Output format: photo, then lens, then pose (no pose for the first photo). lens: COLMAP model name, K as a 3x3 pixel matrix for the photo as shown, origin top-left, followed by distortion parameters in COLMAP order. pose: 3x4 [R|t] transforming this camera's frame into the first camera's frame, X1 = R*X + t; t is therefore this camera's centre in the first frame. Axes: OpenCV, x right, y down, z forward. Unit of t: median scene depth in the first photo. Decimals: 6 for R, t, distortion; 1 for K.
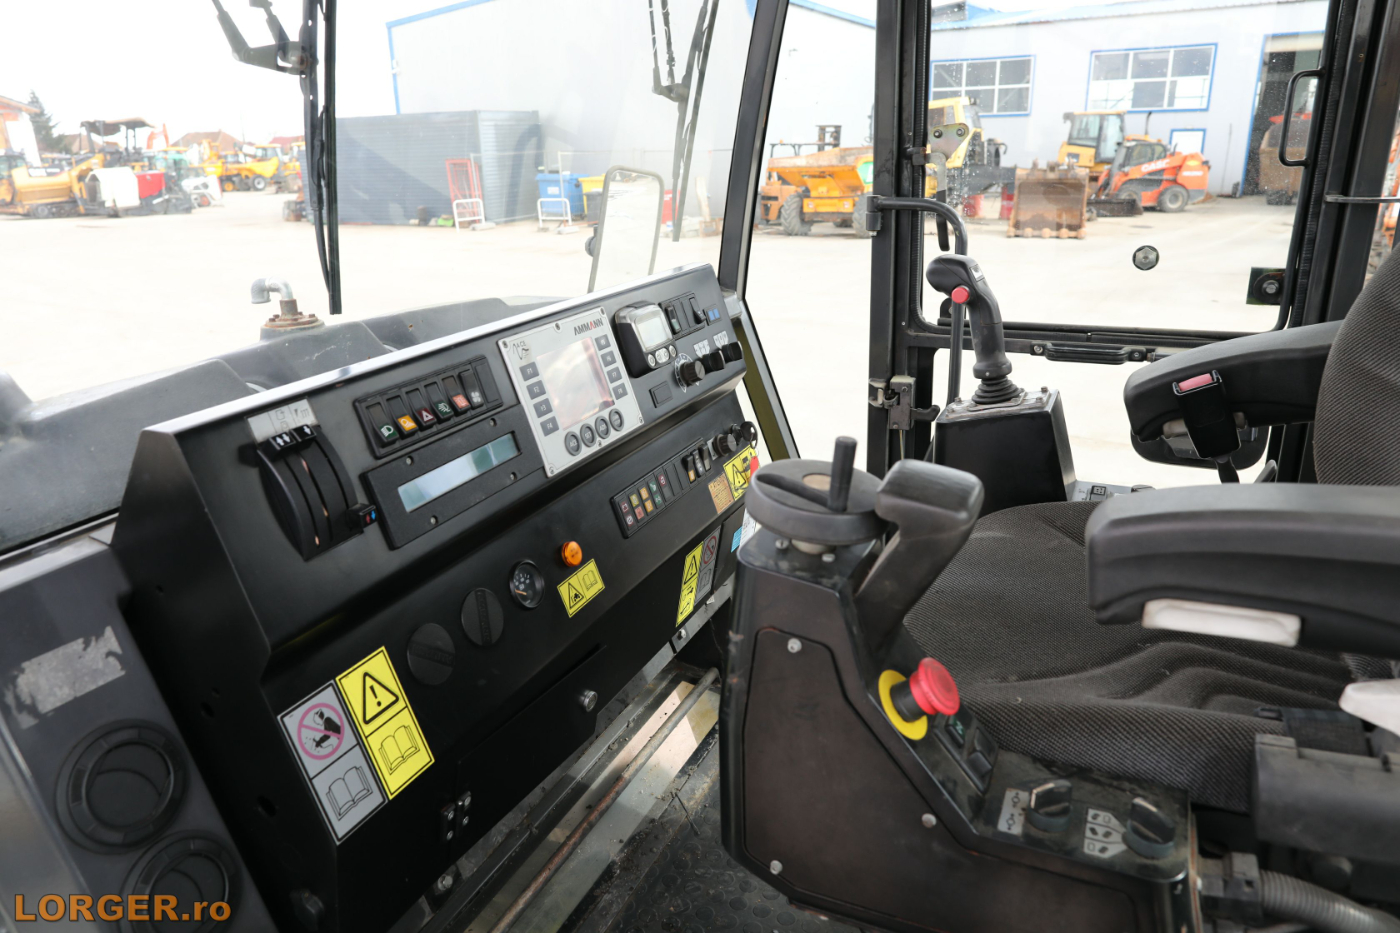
lens RADIAL K [[962.5, 0, 701.8], [0, 962.5, 459.3], [0, 0, 1]] dist [-0.051633, 0.046844]
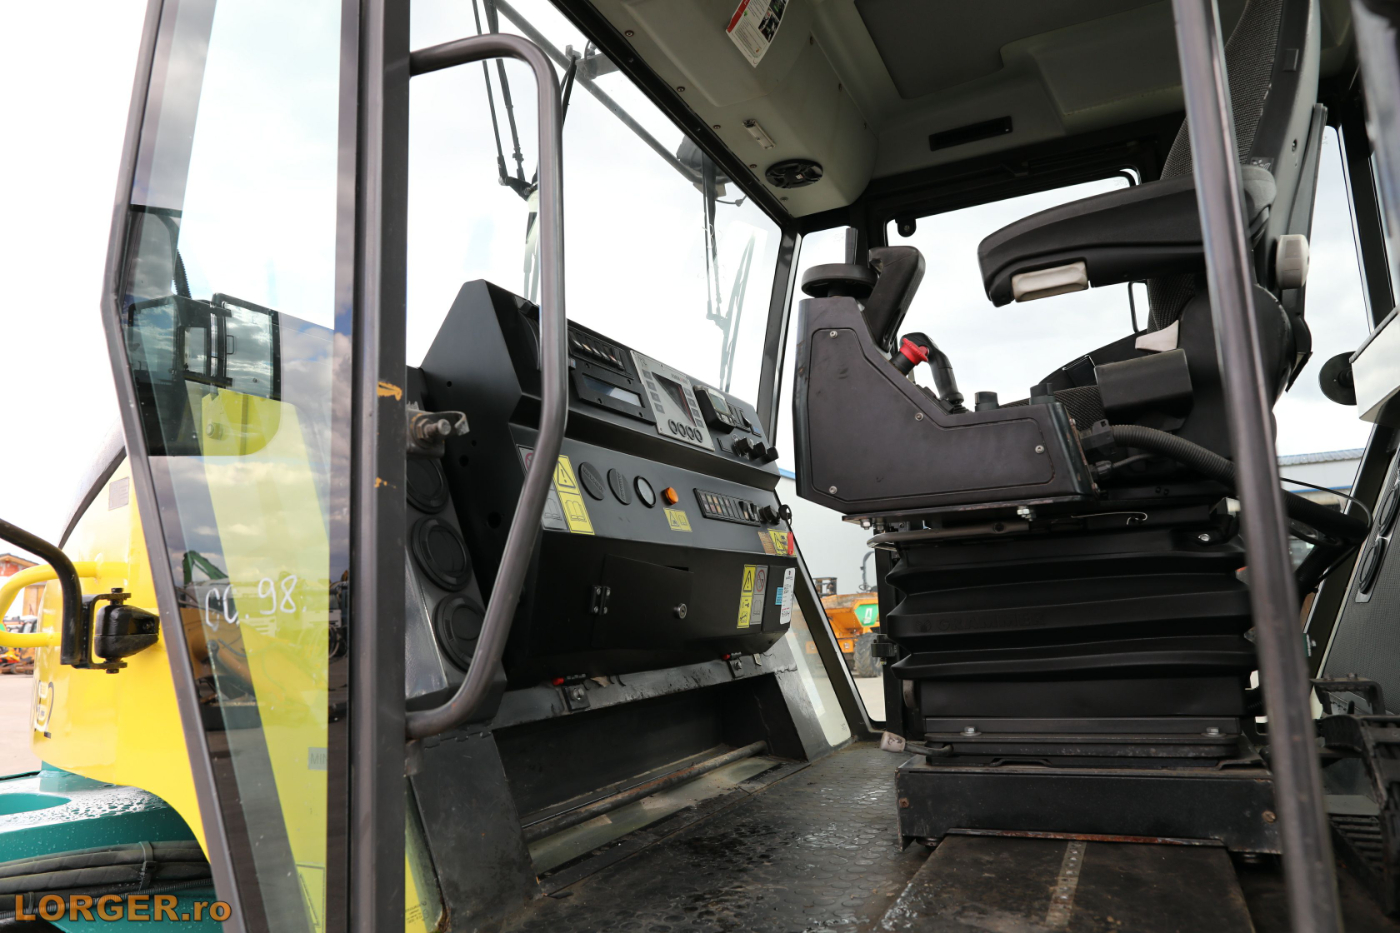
lens RADIAL K [[962.5, 0, 703.8], [0, 962.5, 467.9], [0, 0, 1]] dist [-0.051633, 0.046844]
pose [[0.999911, -0.013014, 0.002811, -0.004923], [0.012853, 0.888472, -0.458751, 0.038843], [0.003473, 0.458747, 0.888560, -0.015590]]
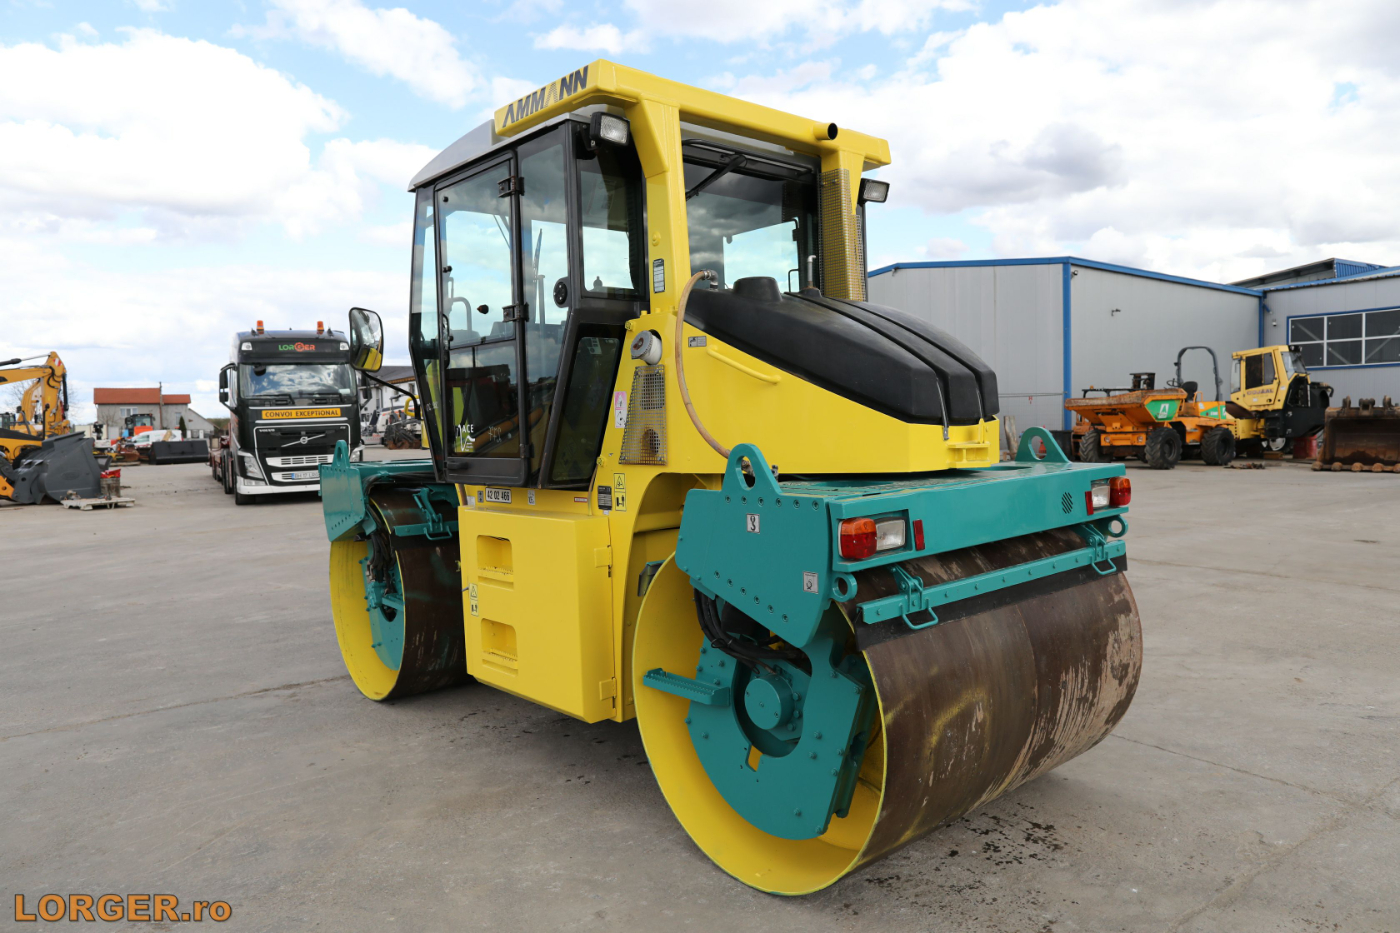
lens RADIAL K [[962.5, 0, 694.0], [0, 962.5, 470.0], [0, 0, 1]] dist [-0.051633, 0.046844]
pose [[0.915396, 0.023835, -0.401848, 0.120651], [-0.126358, 0.964806, -0.230614, 0.082035], [0.382209, 0.261880, 0.886191, -0.145591]]
